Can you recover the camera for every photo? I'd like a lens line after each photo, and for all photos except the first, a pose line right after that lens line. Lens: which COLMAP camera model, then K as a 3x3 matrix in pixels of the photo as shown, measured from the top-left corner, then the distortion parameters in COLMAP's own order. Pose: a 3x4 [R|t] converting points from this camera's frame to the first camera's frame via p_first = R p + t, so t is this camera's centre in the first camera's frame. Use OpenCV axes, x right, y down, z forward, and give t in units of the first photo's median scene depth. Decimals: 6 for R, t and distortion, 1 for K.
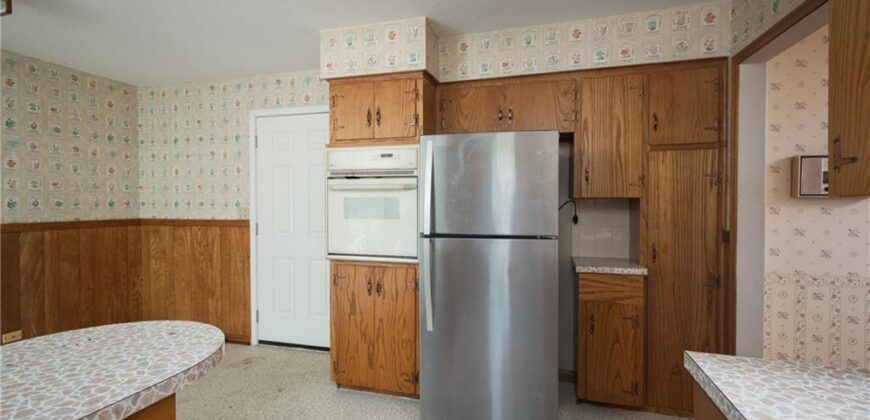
lens RADIAL K [[399.7, 0, 442.1], [0, 399.7, 213.3], [0, 0, 1]] dist [0.008177, -0.003479]
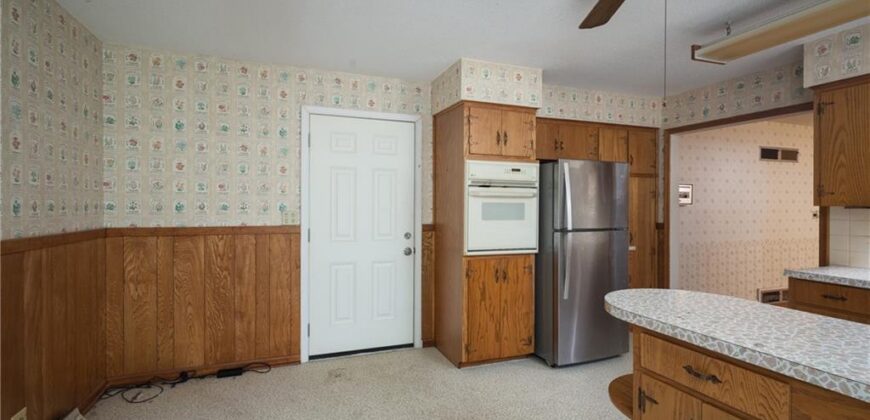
lens RADIAL K [[399.7, 0, 428.5], [0, 399.7, 215.3], [0, 0, 1]] dist [0.008177, -0.003479]
pose [[0.805767, -0.008148, 0.592176, -1.010799], [0.012769, 0.999912, -0.003616, 0.000865], [-0.592094, 0.010475, 0.805800, 0.125591]]
